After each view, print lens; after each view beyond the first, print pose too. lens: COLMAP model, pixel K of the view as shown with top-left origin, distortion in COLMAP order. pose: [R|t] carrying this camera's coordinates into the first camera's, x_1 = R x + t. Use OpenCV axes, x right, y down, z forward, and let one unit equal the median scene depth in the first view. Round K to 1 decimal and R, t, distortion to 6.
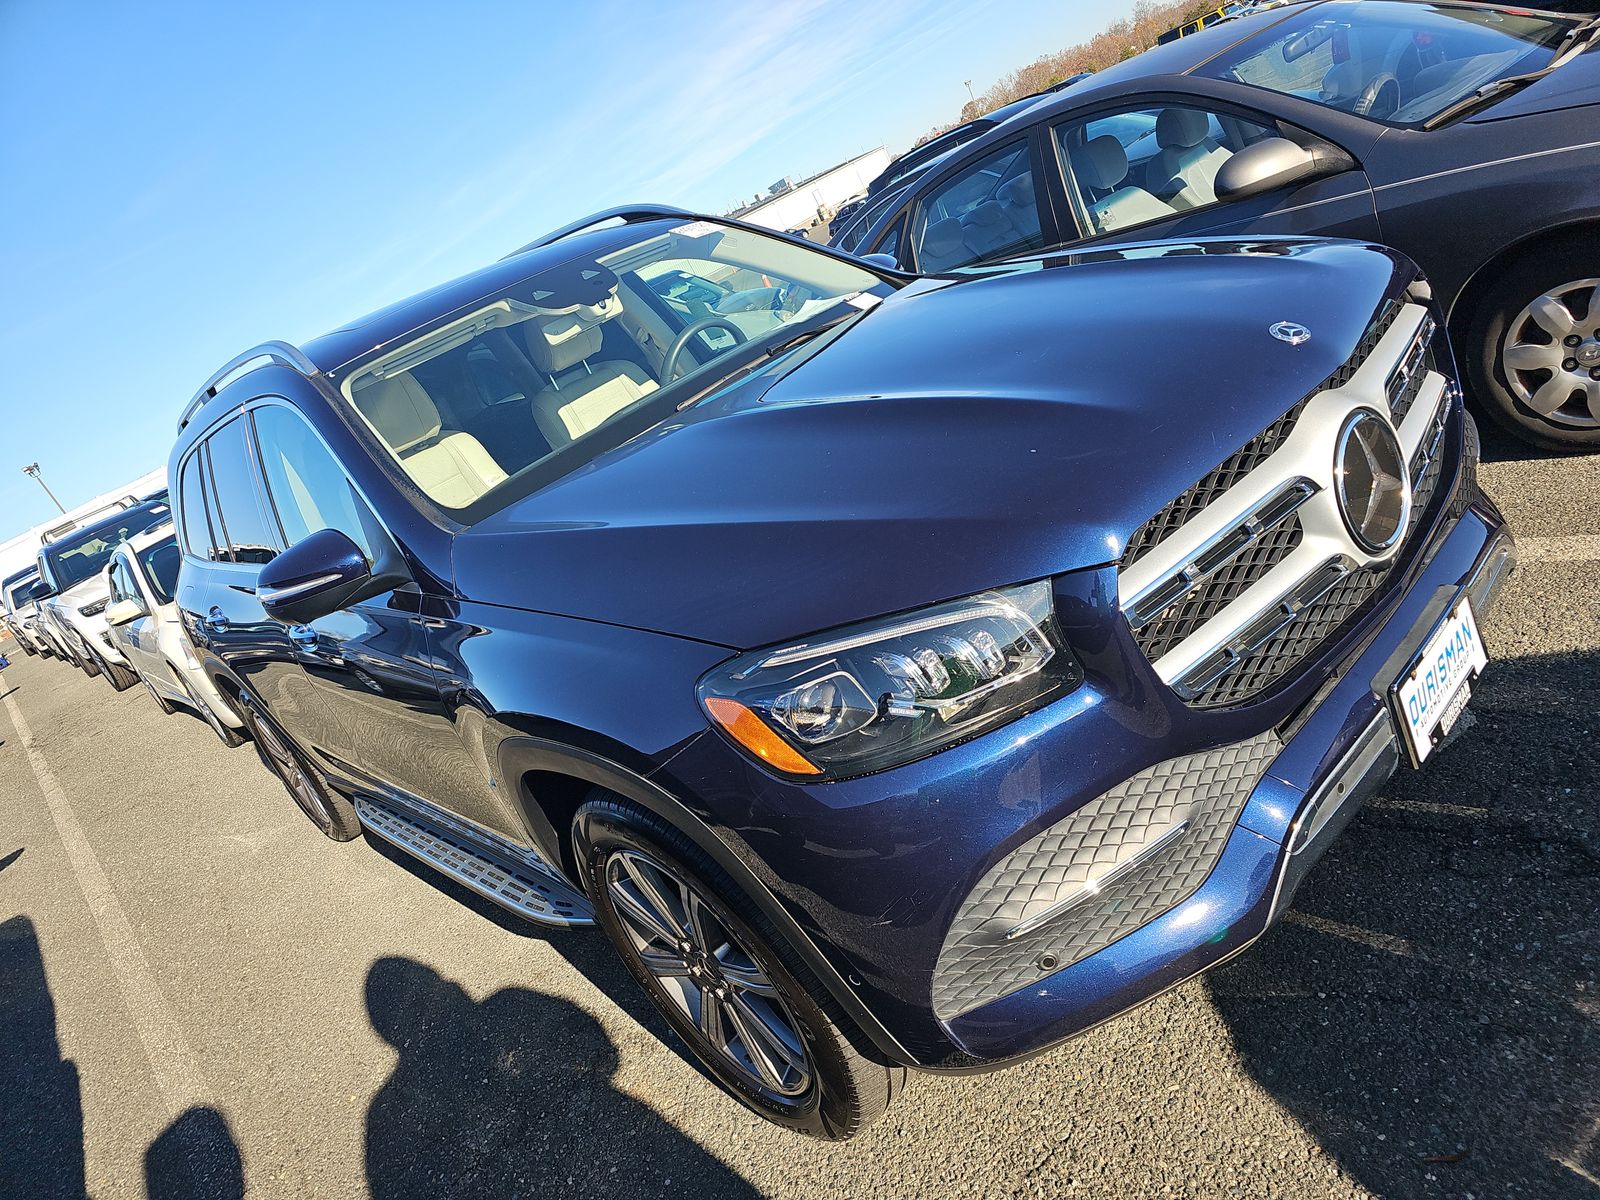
lens RADIAL K [[1098.9, 0, 800.0], [0, 1098.9, 600.0], [0, 0, 1]] dist [0.090791, -0.088533]
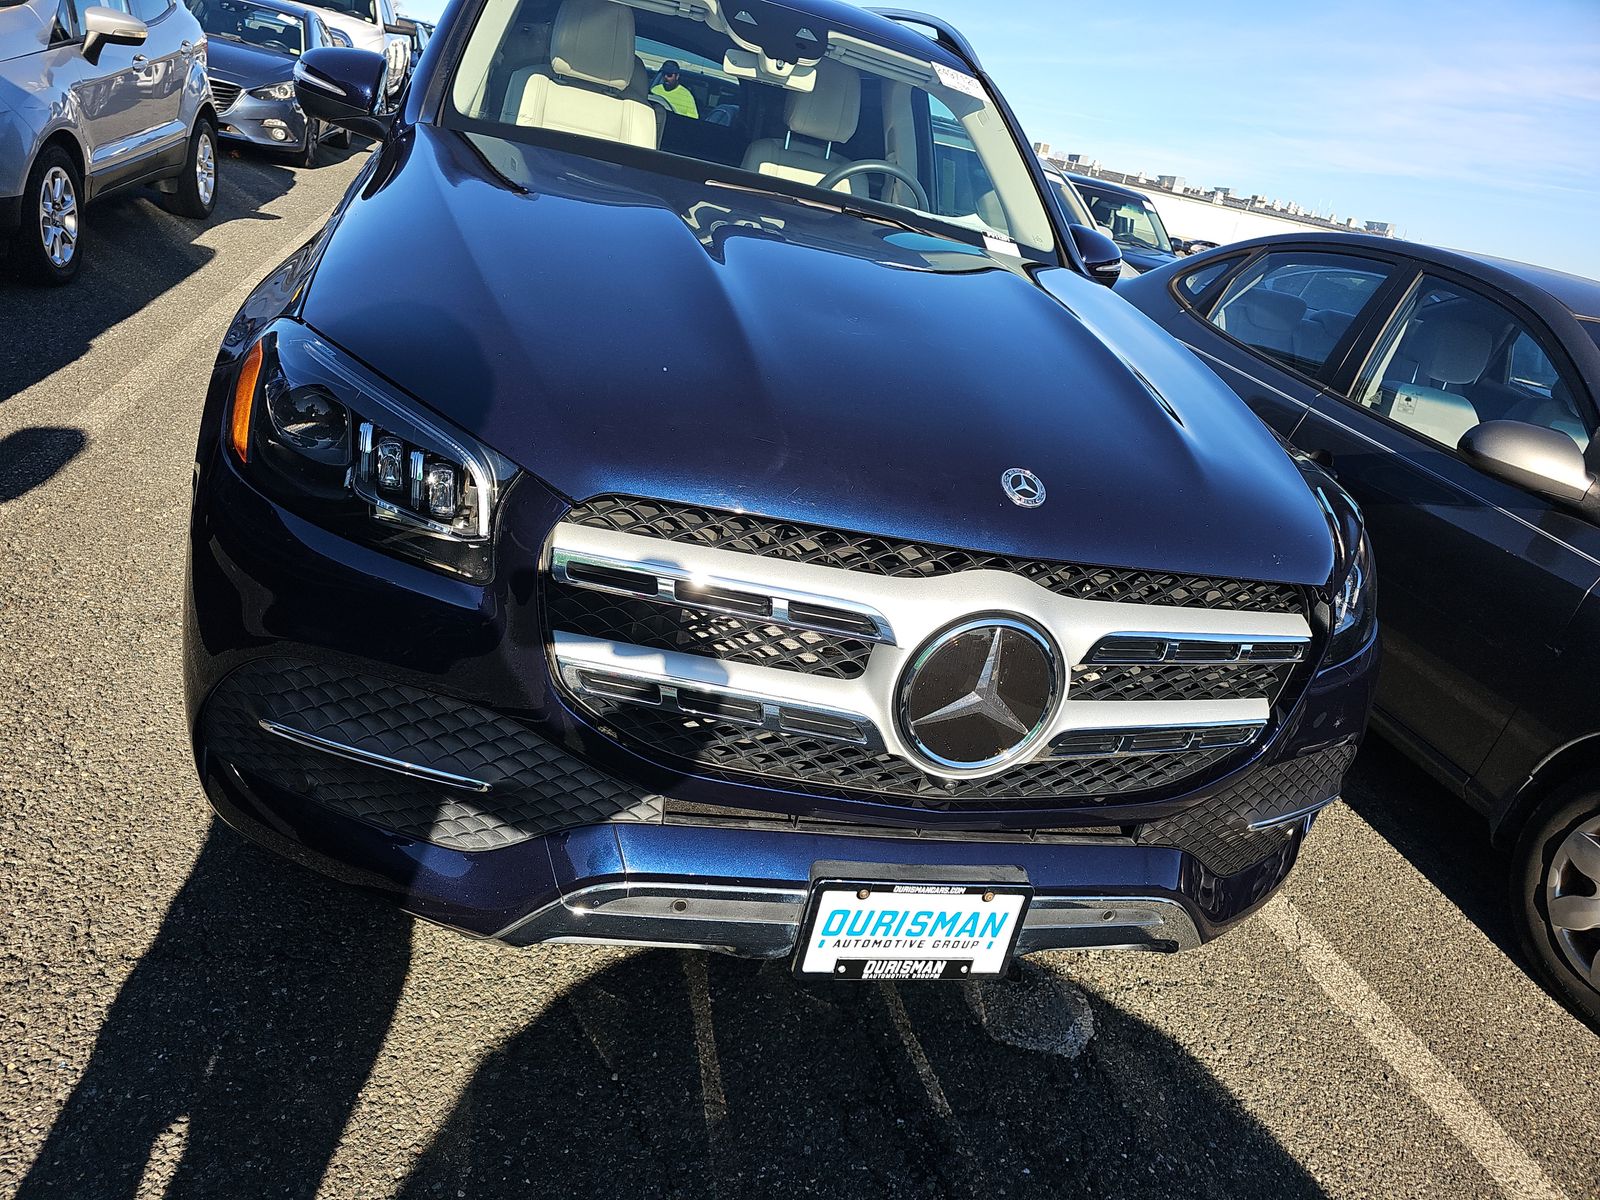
lens RADIAL K [[1106.8, 0, 811.5], [0, 1106.8, 607.7], [0, 0, 1]] dist [0.031500, -0.002407]
pose [[0.691078, 0.696588, -0.192811, 0.481545], [-0.670724, 0.717471, 0.188056, -0.196517], [0.269334, -0.000638, 0.963047, 0.171924]]
